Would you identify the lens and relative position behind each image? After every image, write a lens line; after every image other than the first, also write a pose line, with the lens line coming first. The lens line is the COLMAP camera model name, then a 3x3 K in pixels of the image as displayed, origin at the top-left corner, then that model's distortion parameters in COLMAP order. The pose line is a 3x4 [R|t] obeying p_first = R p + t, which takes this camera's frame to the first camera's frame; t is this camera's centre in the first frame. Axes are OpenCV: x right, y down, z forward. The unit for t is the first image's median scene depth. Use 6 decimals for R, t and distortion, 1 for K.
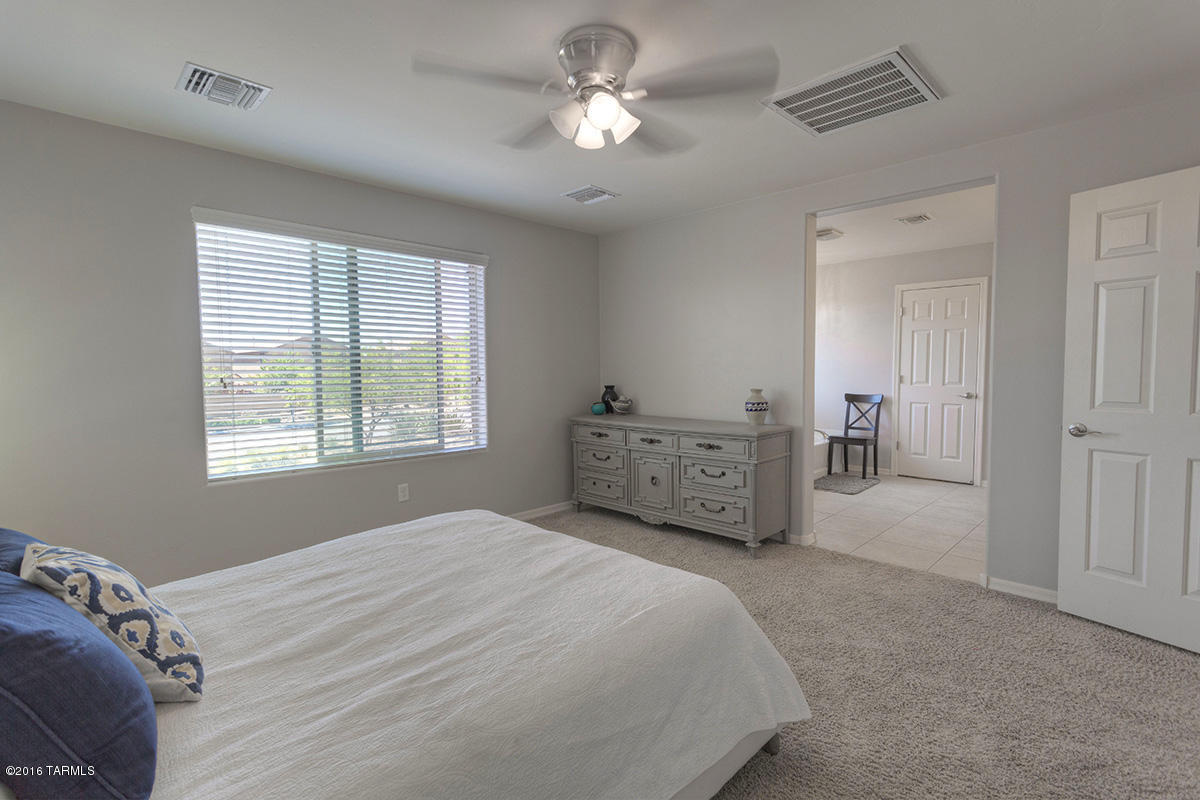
lens RADIAL K [[564.8, 0, 595.6], [0, 564.8, 392.5], [0, 0, 1]] dist [0.006208, 0.001912]
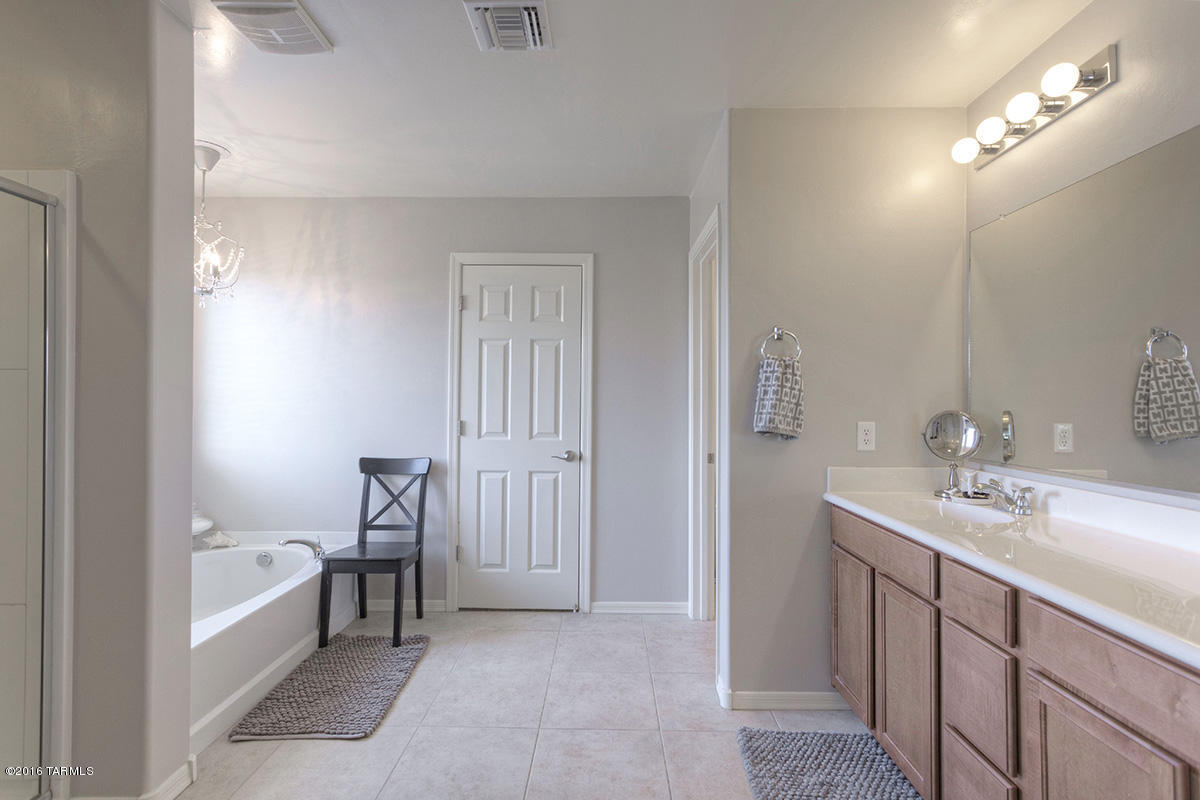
lens RADIAL K [[564.8, 0, 596.6], [0, 564.8, 393.9], [0, 0, 1]] dist [0.006208, 0.001912]
pose [[0.718995, 0.012358, 0.694905, 0.253784], [0.025748, 0.998682, -0.044401, -0.028655], [-0.694538, 0.049817, 0.717729, 0.514927]]
